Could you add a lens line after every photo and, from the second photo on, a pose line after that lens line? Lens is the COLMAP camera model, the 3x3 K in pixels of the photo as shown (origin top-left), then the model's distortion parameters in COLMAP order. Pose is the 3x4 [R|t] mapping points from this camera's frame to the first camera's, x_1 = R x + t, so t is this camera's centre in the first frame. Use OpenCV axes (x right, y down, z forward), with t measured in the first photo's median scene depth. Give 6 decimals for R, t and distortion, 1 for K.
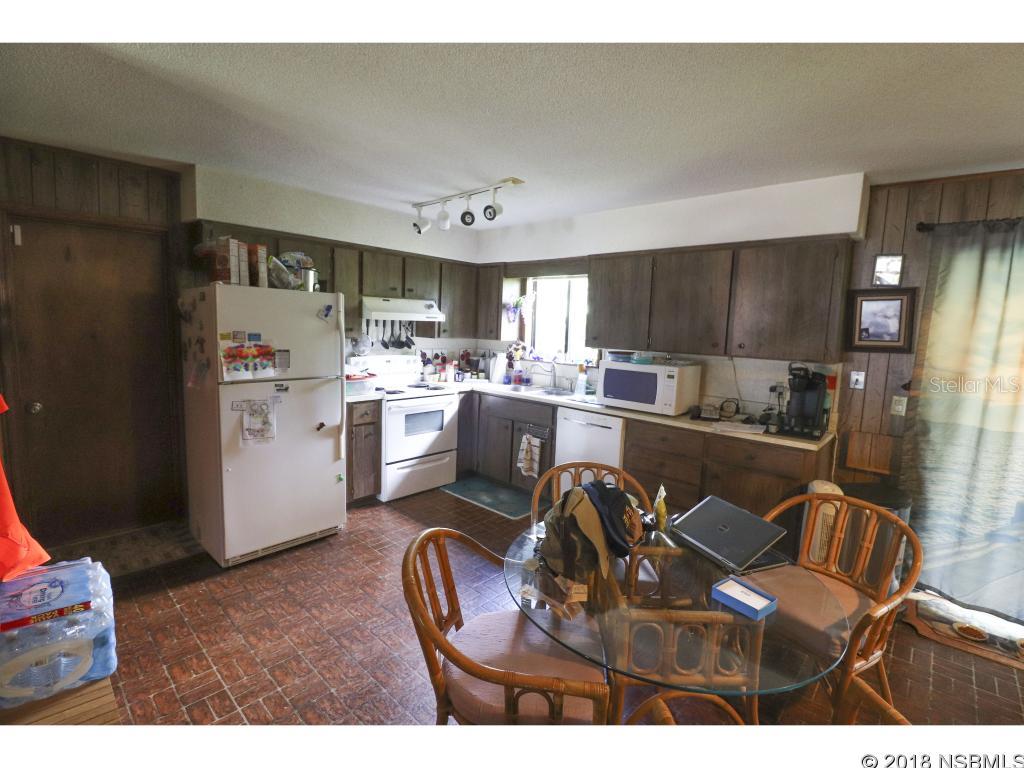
lens RADIAL K [[469.2, 0, 511.7], [0, 469.2, 384.1], [0, 0, 1]] dist [-0.012008, -0.002888]
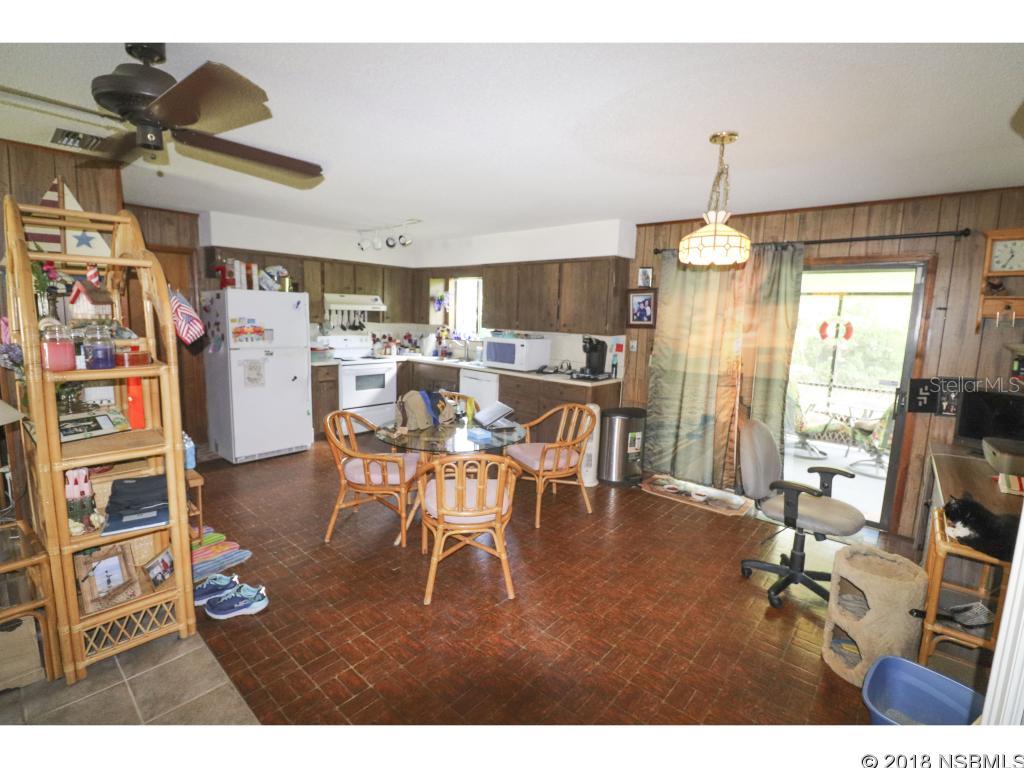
lens RADIAL K [[469.2, 0, 513.2], [0, 469.2, 384.1], [0, 0, 1]] dist [-0.012008, -0.002888]
pose [[0.999670, -0.008734, 0.024161, 0.222243], [0.008193, 0.999715, 0.022411, 0.062532], [-0.024350, -0.022206, 0.999457, -0.452603]]
